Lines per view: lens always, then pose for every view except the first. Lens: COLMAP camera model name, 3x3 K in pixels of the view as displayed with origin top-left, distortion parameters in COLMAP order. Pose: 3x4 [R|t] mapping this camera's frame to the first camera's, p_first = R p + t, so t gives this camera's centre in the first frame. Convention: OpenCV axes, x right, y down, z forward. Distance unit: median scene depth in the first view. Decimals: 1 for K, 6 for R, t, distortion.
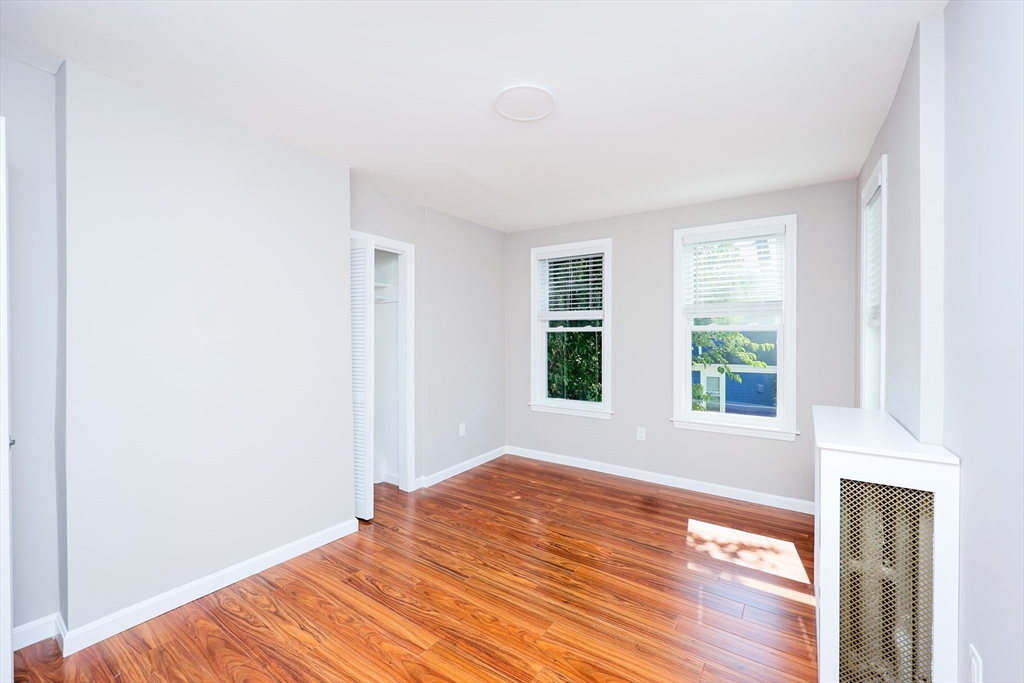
lens RADIAL K [[418.2, 0, 523.6], [0, 418.2, 339.5], [0, 0, 1]] dist [0.000535, -0.000191]
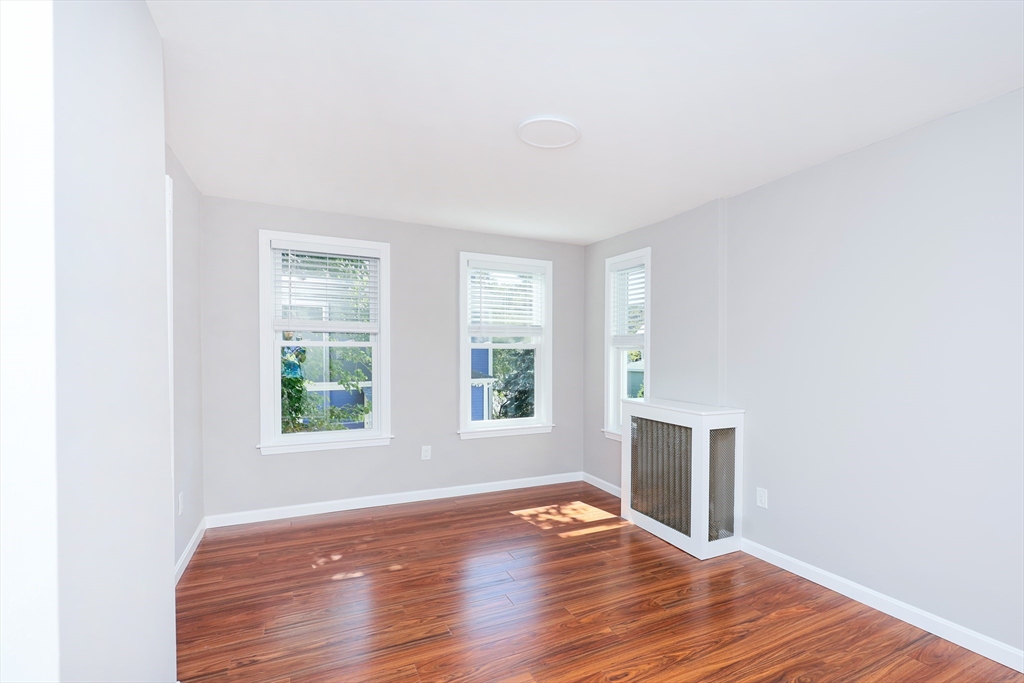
lens RADIAL K [[477.5, 0, 536.4], [0, 477.5, 361.6], [0, 0, 1]] dist [-0.000220, -0.000114]
pose [[0.504784, -0.011472, 0.863170, -0.599129], [0.001585, 0.999922, 0.012363, -0.000348], [-0.863244, -0.004873, 0.504763, 0.237653]]
